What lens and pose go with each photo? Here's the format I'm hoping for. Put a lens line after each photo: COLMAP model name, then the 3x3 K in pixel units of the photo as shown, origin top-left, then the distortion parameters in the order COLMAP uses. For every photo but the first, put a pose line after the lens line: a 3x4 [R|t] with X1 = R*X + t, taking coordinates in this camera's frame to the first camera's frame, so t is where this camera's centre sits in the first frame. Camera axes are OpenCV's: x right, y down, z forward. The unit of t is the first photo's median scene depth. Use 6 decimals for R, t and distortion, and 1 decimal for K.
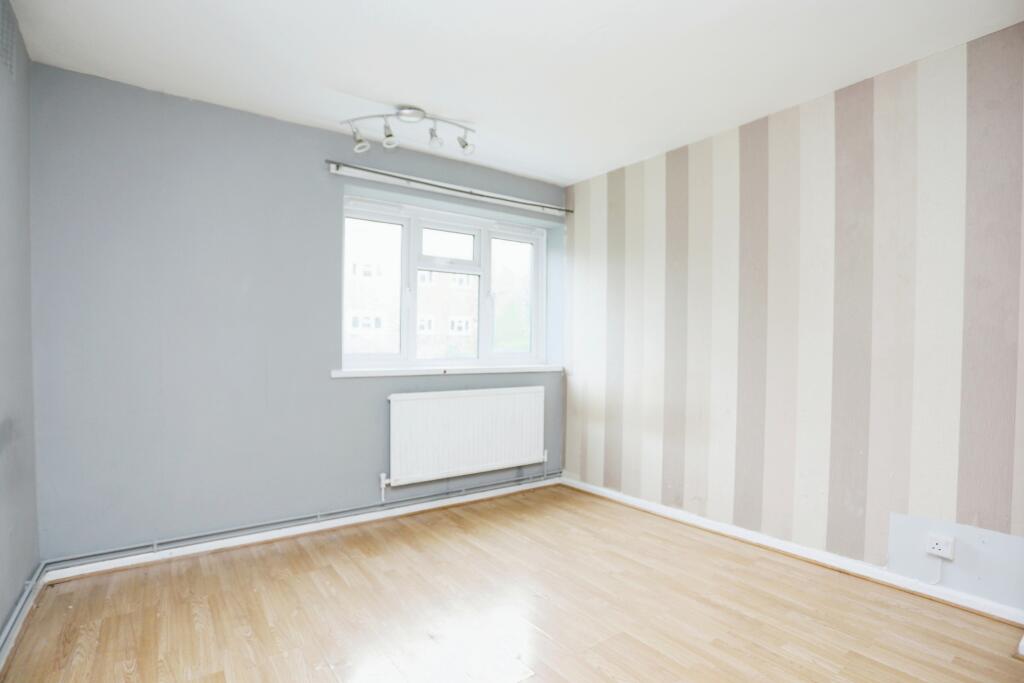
lens RADIAL K [[502.6, 0, 508.6], [0, 502.6, 333.9], [0, 0, 1]] dist [-0.069362, 0.026748]
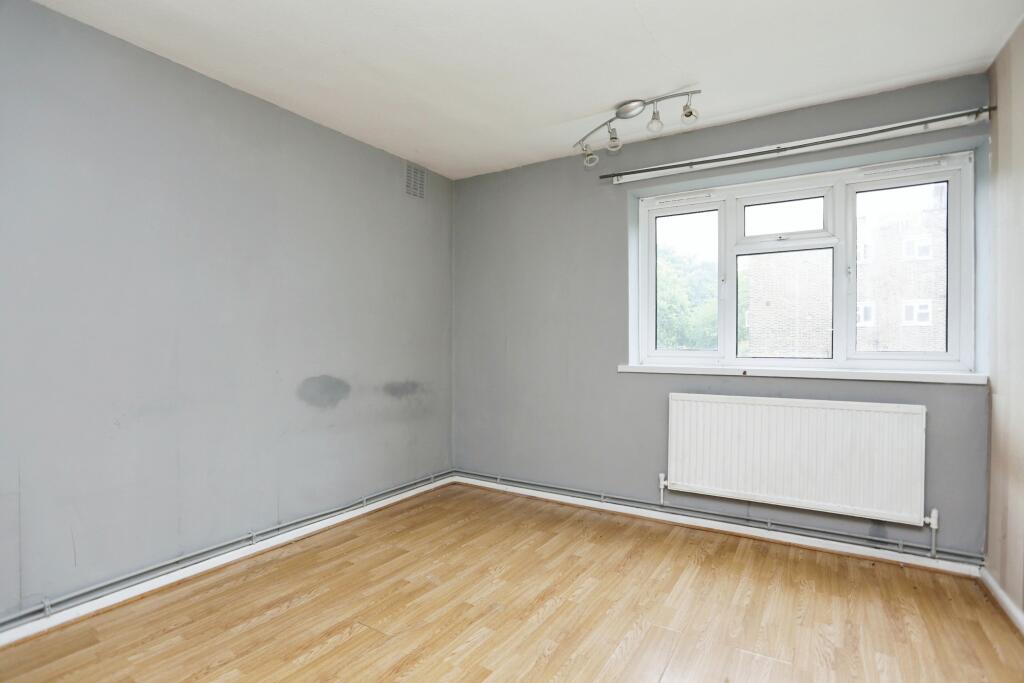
lens RADIAL K [[493.9, 0, 514.6], [0, 493.9, 310.8], [0, 0, 1]] dist [-0.067008, 0.024993]
pose [[0.391257, -0.058048, -0.918449, 0.478766], [0.021165, 0.998312, -0.054079, 0.007766], [0.920038, 0.001719, 0.391825, 0.328863]]
